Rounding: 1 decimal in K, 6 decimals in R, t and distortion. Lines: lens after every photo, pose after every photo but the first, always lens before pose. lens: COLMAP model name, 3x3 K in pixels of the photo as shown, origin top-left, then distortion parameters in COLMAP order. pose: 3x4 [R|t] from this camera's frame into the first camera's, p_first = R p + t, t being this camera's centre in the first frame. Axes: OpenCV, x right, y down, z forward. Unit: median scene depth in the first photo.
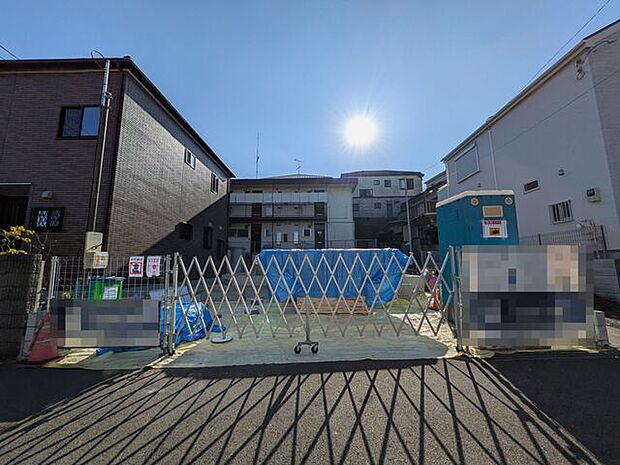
lens RADIAL K [[245.4, 0, 311.0], [0, 245.4, 231.5], [0, 0, 1]] dist [-0.001926, 0.000415]
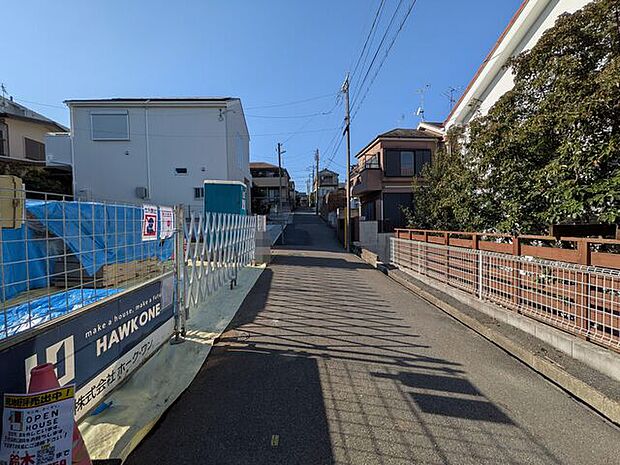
lens RADIAL K [[245.4, 0, 307.8], [0, 245.4, 232.1], [0, 0, 1]] dist [-0.001926, 0.000415]
pose [[-0.051237, -0.030441, 0.998222, -0.760645], [-0.119903, 0.992493, 0.024112, 0.062661], [-0.991463, -0.118455, -0.054503, 0.388434]]
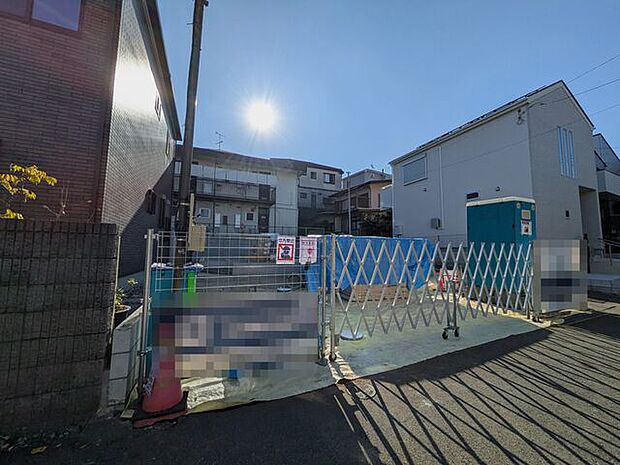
lens RADIAL K [[245.4, 0, 311.7], [0, 245.4, 230.8], [0, 0, 1]] dist [-0.001926, 0.000415]
pose [[0.908109, 0.056352, 0.414924, -0.553457], [-0.076608, 0.996537, 0.032322, 0.033626], [-0.411666, -0.061138, 0.909282, 0.183292]]
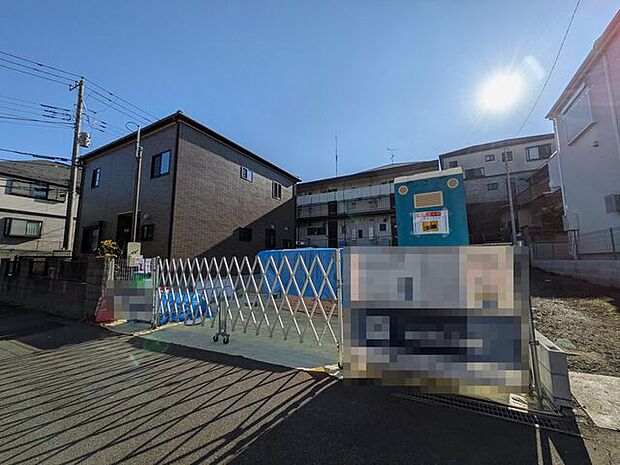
lens RADIAL K [[245.4, 0, 310.5], [0, 245.4, 230.6], [0, 0, 1]] dist [-0.001926, 0.000415]
pose [[0.887314, -0.050510, -0.458392, 0.505461], [0.058892, 0.998256, 0.003999, -0.007344], [0.457390, -0.030544, 0.888741, 0.098338]]
